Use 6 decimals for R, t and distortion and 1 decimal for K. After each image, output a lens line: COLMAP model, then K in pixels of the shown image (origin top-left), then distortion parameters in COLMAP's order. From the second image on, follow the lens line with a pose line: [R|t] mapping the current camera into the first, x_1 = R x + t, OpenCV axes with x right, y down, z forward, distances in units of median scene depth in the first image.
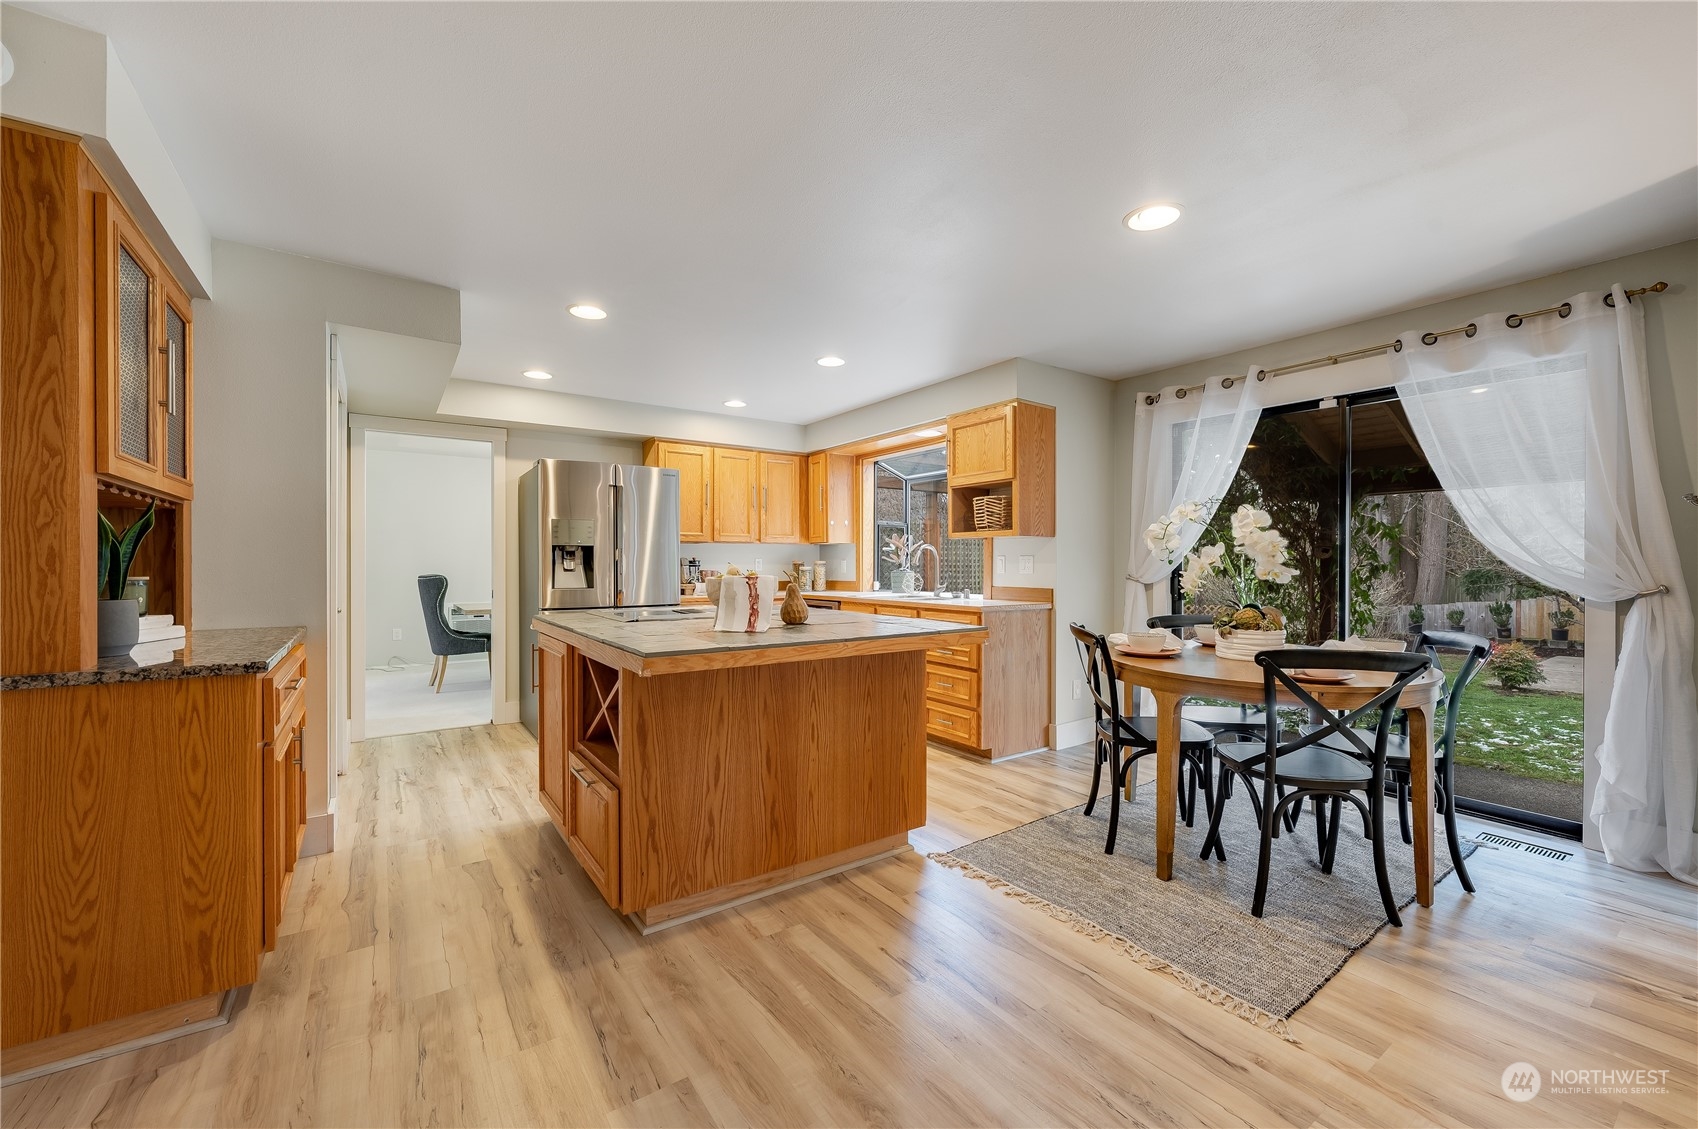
lens RADIAL K [[668.8, 0, 849.0], [0, 668.8, 564.5], [0, 0, 1]] dist [-0.000206, -0.000016]
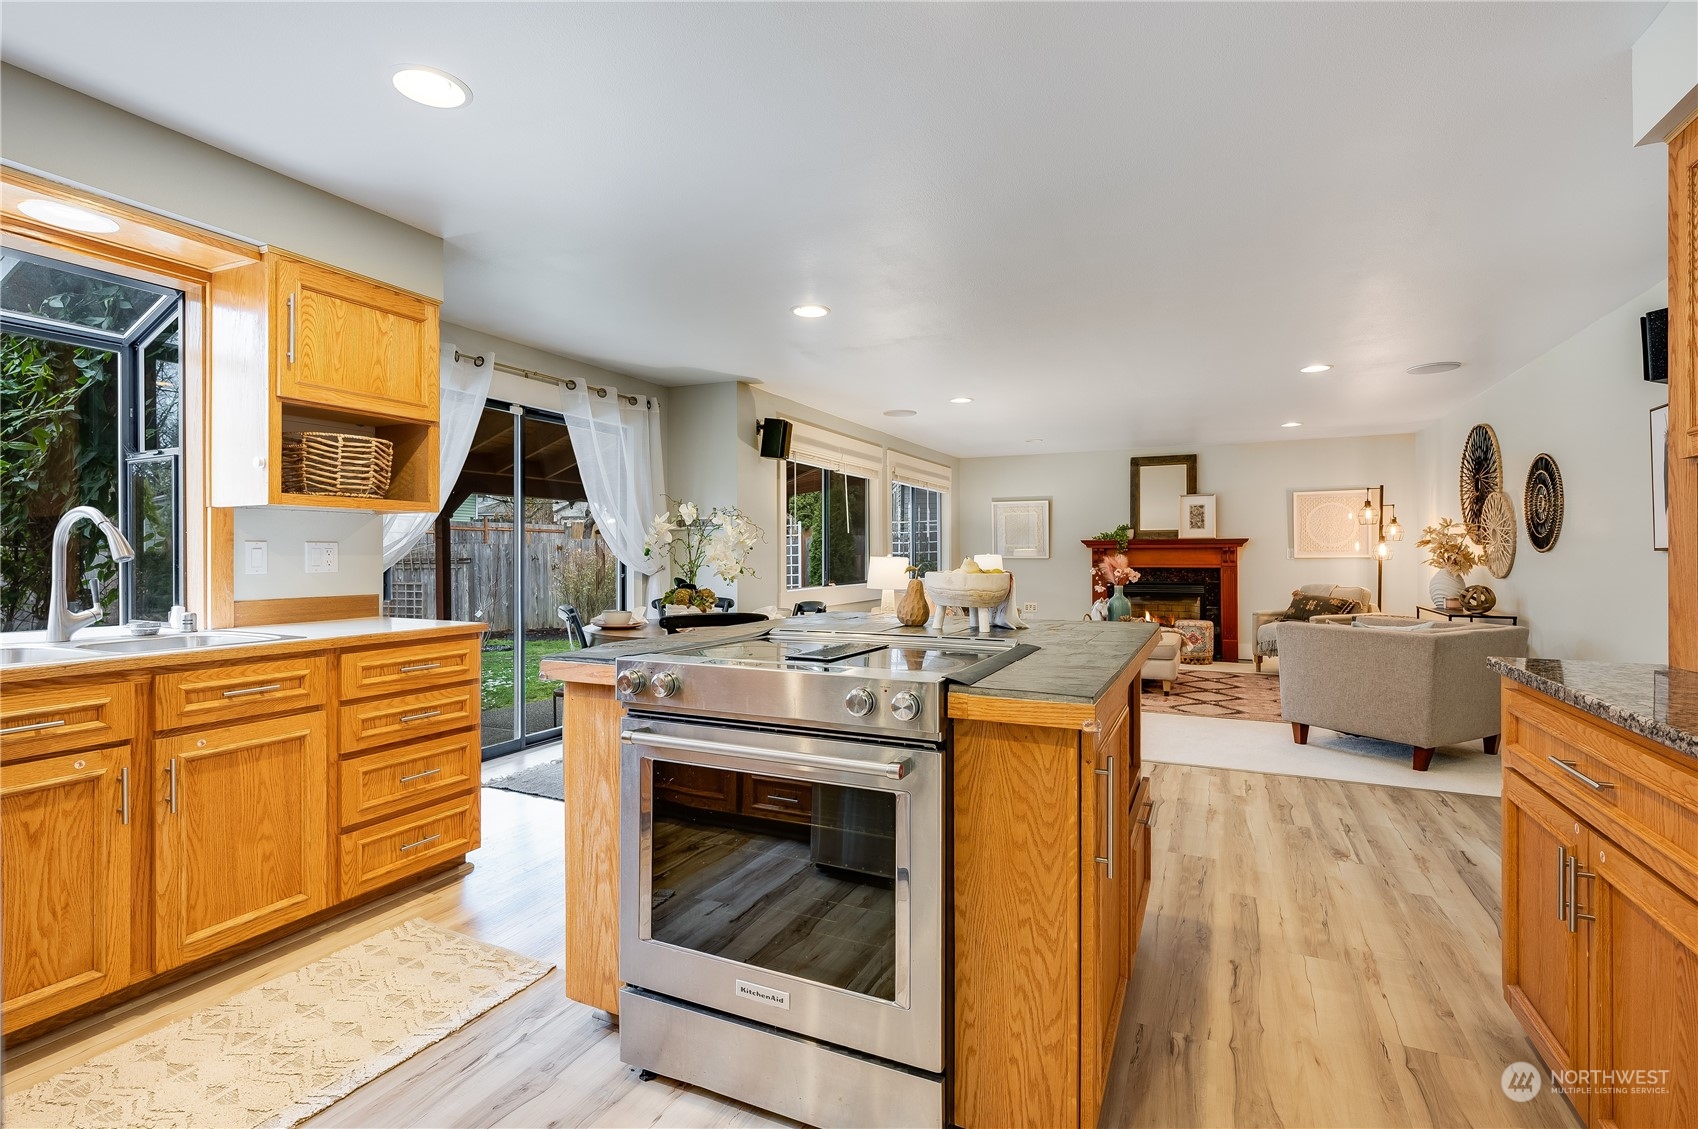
lens RADIAL K [[782.9, 0, 852.9], [0, 782.9, 555.6], [0, 0, 1]] dist [-0.000043, -0.000127]
pose [[-0.495207, -0.002815, 0.868770, -0.809400], [0.000562, 0.999994, 0.003561, -0.005290], [-0.868775, 0.002251, -0.495202, 1.373608]]
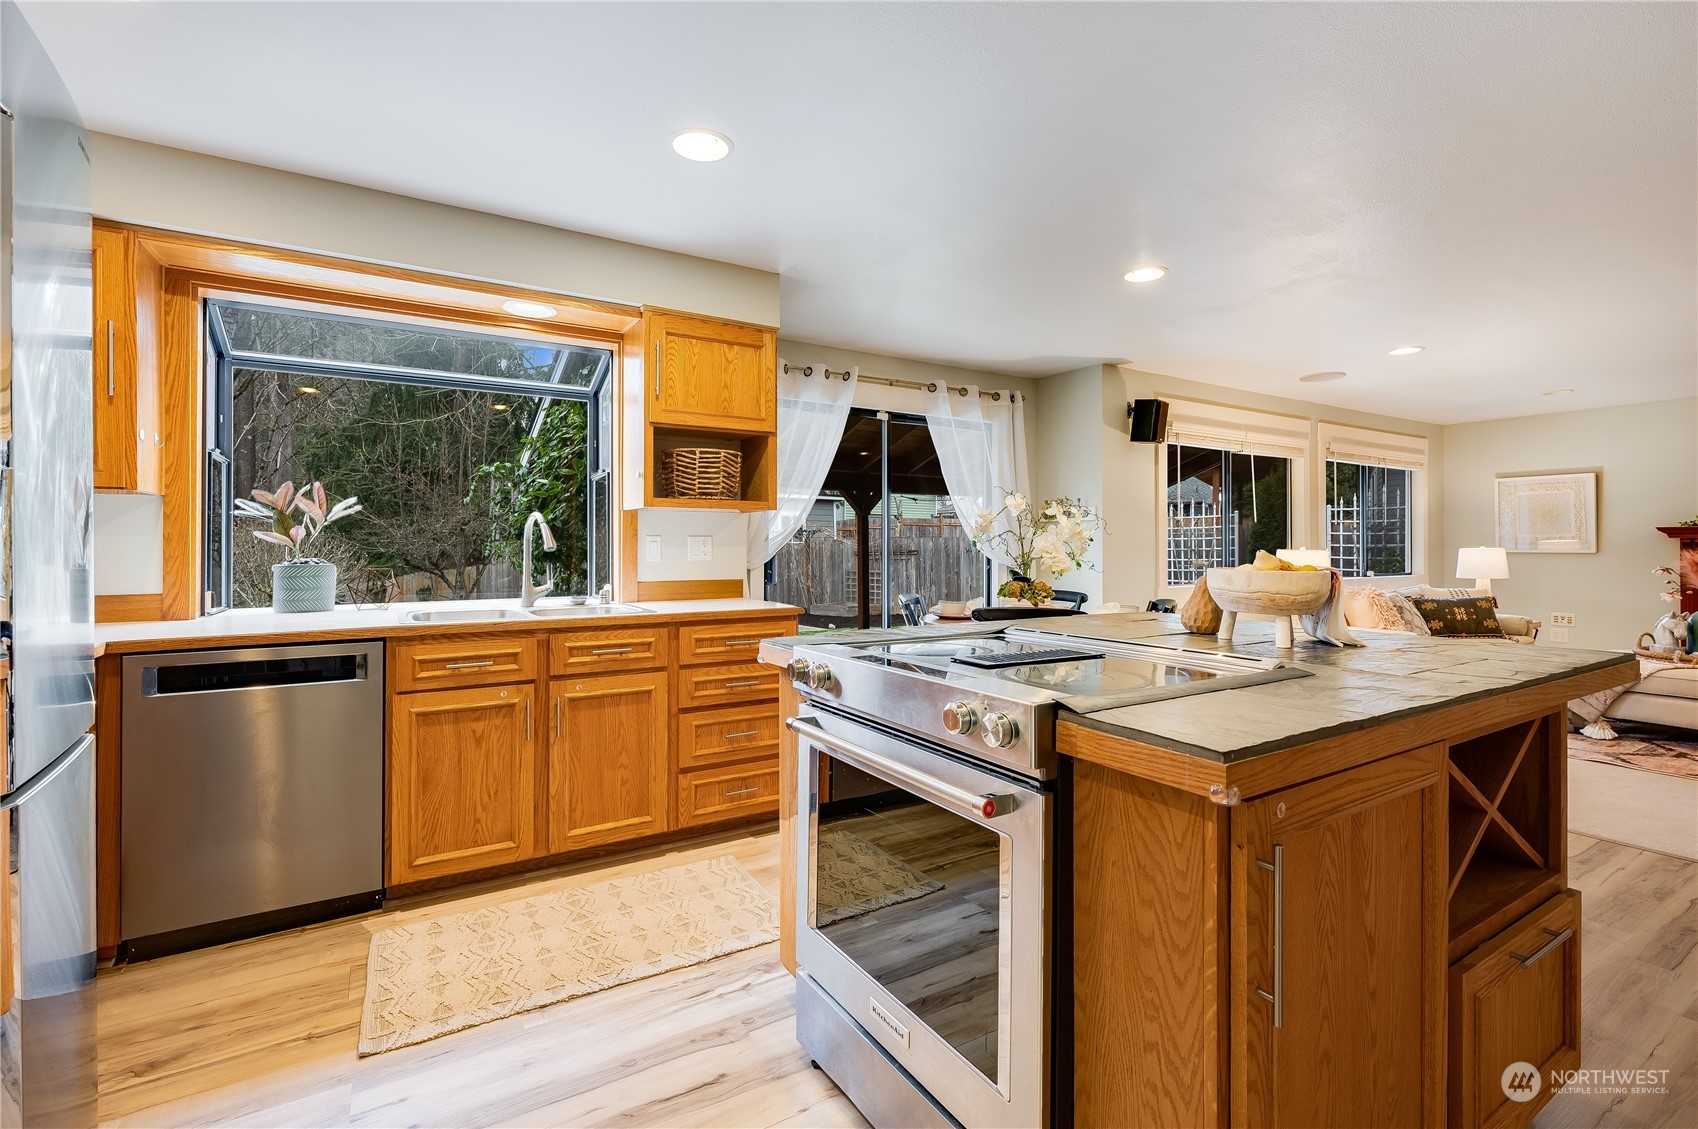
lens RADIAL K [[758.4, 0, 848.3], [0, 758.4, 545.3], [0, 0, 1]] dist [-0.000921, -0.000199]
pose [[0.062310, 0.000737, 0.998057, -0.793835], [0.000513, 1.000000, -0.000771, -0.003819], [-0.998057, 0.000560, 0.062309, 1.158291]]
